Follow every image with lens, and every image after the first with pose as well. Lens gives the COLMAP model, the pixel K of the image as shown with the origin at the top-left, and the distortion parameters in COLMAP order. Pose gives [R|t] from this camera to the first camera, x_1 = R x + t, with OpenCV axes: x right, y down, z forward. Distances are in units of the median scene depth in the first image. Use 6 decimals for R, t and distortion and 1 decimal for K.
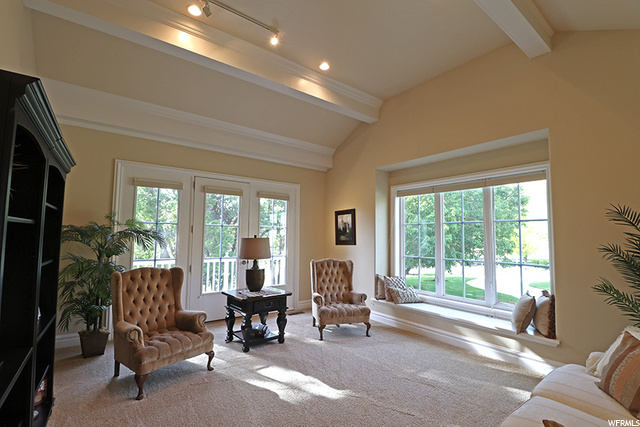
lens RADIAL K [[294.6, 0, 320.8], [0, 294.6, 214.9], [0, 0, 1]] dist [0.002127, -0.000293]
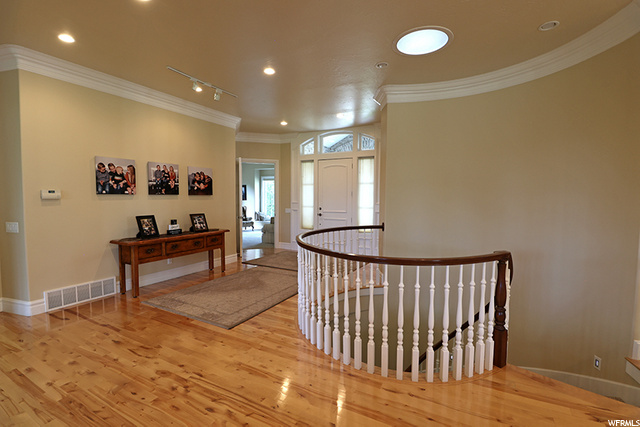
lens RADIAL K [[294.6, 0, 320.9], [0, 294.6, 213.7], [0, 0, 1]] dist [0.002127, -0.000293]
pose [[0.911950, -0.028651, 0.409300, -0.352003], [-0.027236, 0.991131, 0.130064, -0.130869], [-0.409397, -0.129760, 0.903082, -1.599680]]
